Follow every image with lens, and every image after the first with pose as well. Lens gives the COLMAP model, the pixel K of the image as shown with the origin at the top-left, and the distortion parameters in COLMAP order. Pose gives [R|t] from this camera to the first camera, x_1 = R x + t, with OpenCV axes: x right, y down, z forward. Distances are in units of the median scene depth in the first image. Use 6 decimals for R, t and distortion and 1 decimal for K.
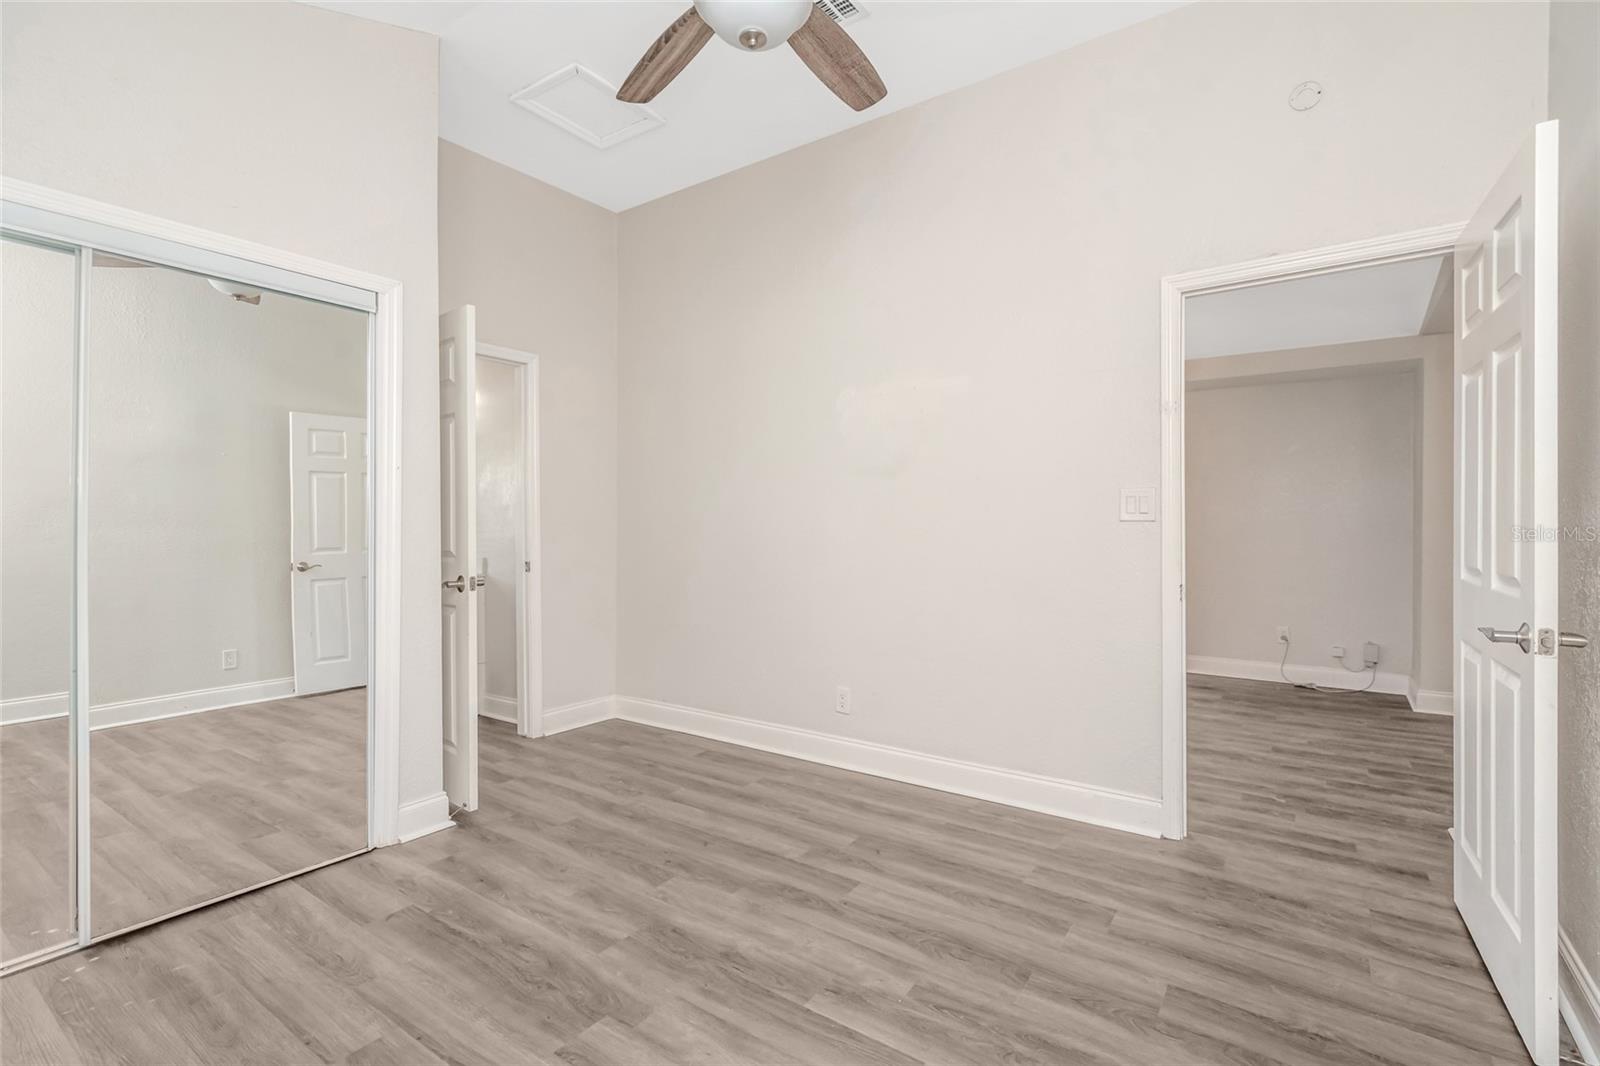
lens RADIAL K [[742.2, 0, 809.9], [0, 742.2, 522.7], [0, 0, 1]] dist [0.006658, 0.000138]
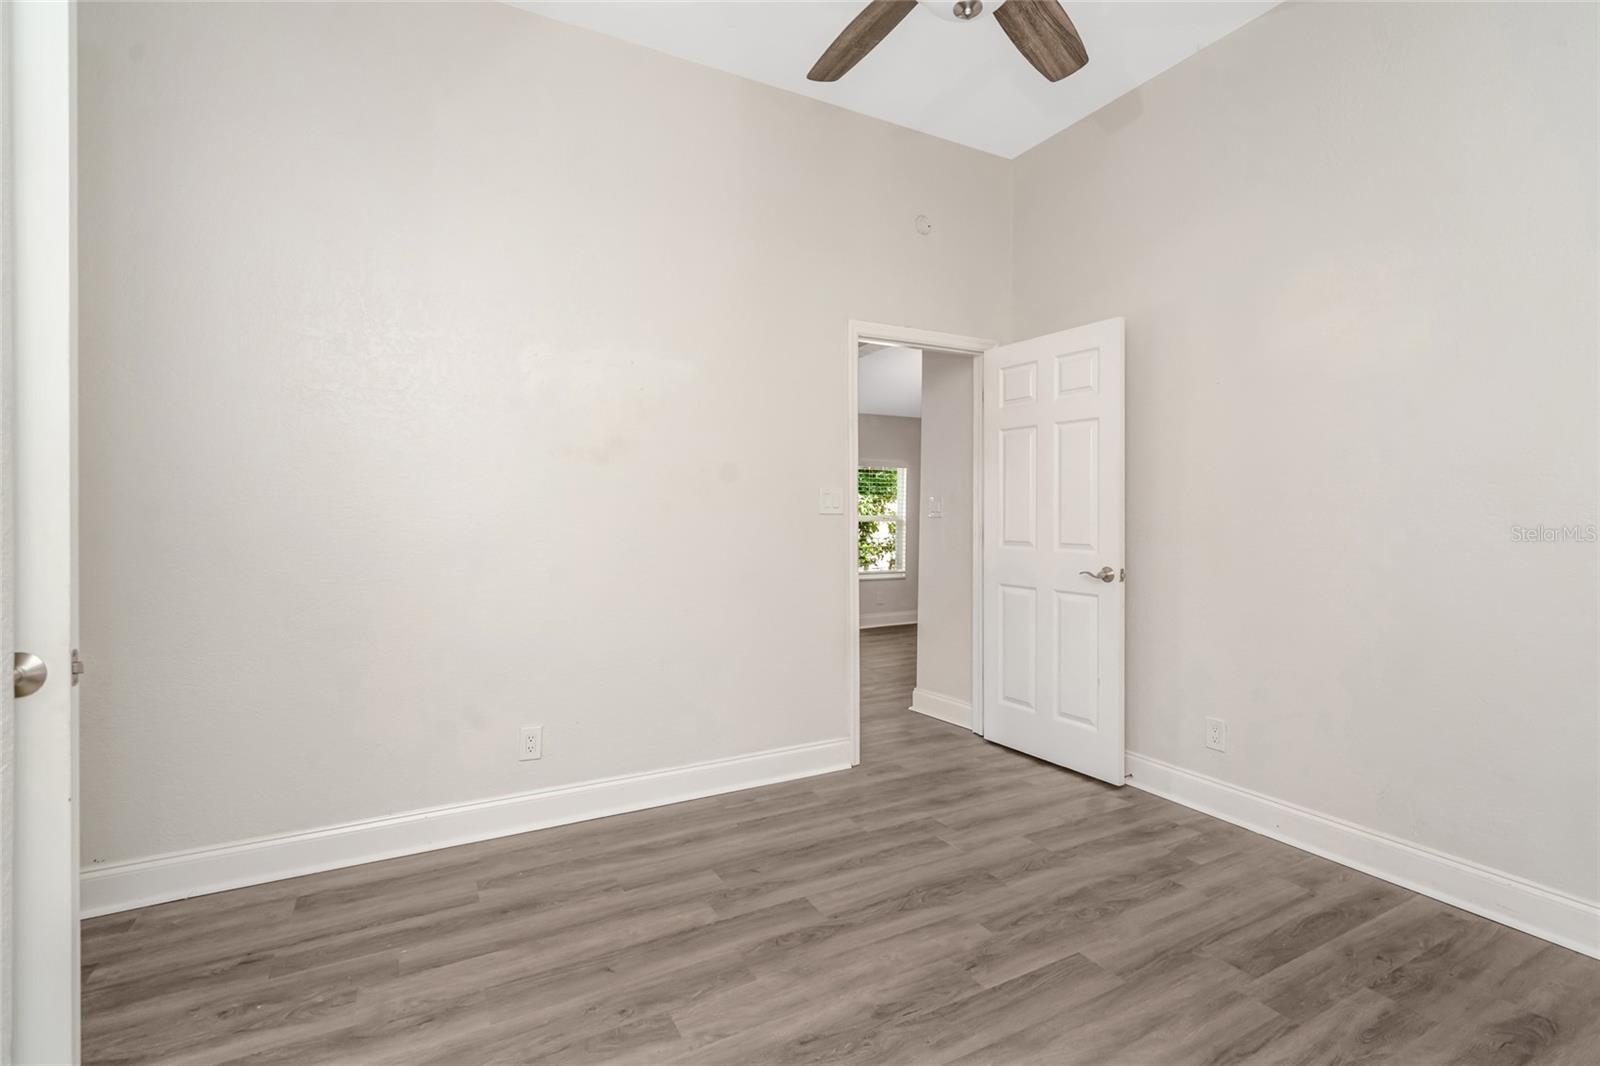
lens RADIAL K [[742.2, 0, 828.8], [0, 742.2, 505.9], [0, 0, 1]] dist [0.006658, 0.000138]
pose [[0.427790, 0.016273, 0.903732, -0.736722], [-0.002088, 0.999853, -0.017015, 0.008700], [-0.903876, 0.005392, 0.427761, 0.546268]]
